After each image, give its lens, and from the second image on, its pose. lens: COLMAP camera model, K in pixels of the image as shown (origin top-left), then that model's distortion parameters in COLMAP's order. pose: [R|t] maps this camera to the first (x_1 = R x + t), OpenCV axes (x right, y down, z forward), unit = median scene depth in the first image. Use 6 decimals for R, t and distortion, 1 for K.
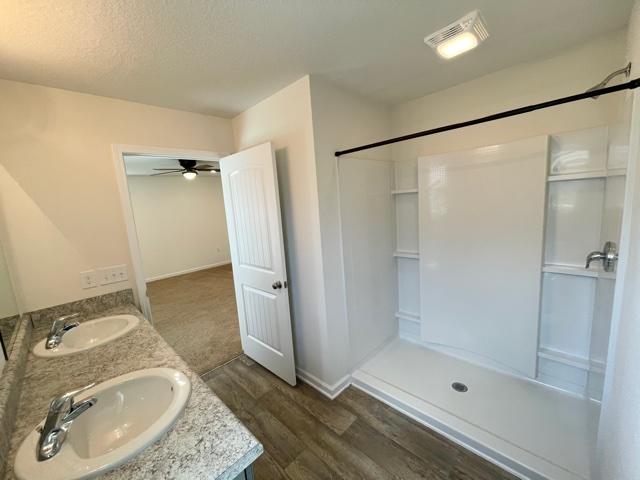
lens RADIAL K [[261.7, 0, 316.4], [0, 261.7, 241.8], [0, 0, 1]] dist [0.003713, -0.000359]
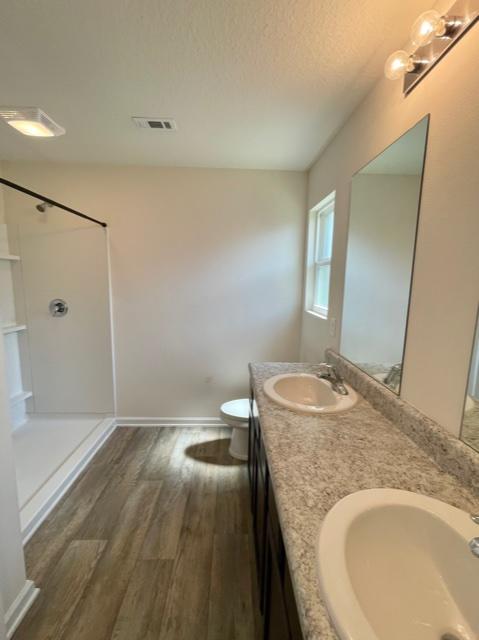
lens RADIAL K [[261.7, 0, 238.2], [0, 261.7, 315.4], [0, 0, 1]] dist [0.003713, -0.000359]
pose [[-0.723504, -0.033080, 0.689528, -0.831948], [0.139862, 0.971111, 0.193343, -0.064251], [-0.676004, 0.236323, -0.697976, 1.237091]]
